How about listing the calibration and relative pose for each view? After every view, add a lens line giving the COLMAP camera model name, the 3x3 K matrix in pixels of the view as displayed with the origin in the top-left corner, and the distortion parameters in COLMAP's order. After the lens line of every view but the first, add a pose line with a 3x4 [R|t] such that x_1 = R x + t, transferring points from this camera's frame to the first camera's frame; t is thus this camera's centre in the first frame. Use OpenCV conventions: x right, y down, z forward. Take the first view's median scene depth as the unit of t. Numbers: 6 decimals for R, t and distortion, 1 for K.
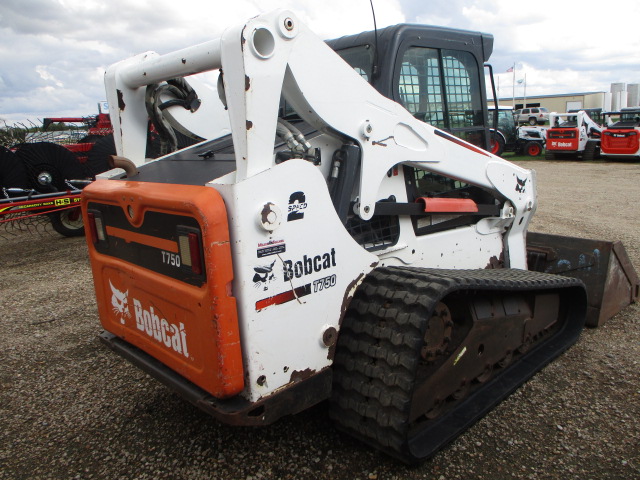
lens RADIAL K [[523.3, 0, 320.0], [0, 523.3, 240.0], [0, 0, 1]] dist [-0.101174, -0.000416]
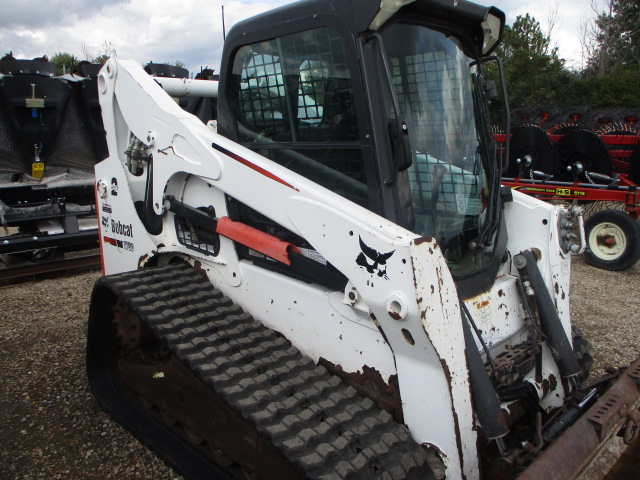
lens RADIAL K [[523.3, 0, 320.0], [0, 523.3, 240.0], [0, 0, 1]] dist [-0.101174, -0.000416]
pose [[0.037808, 0.247175, -0.968233, 0.897663], [-0.203158, 0.950592, 0.234738, -0.238839], [0.978416, 0.187829, 0.086155, 0.904685]]
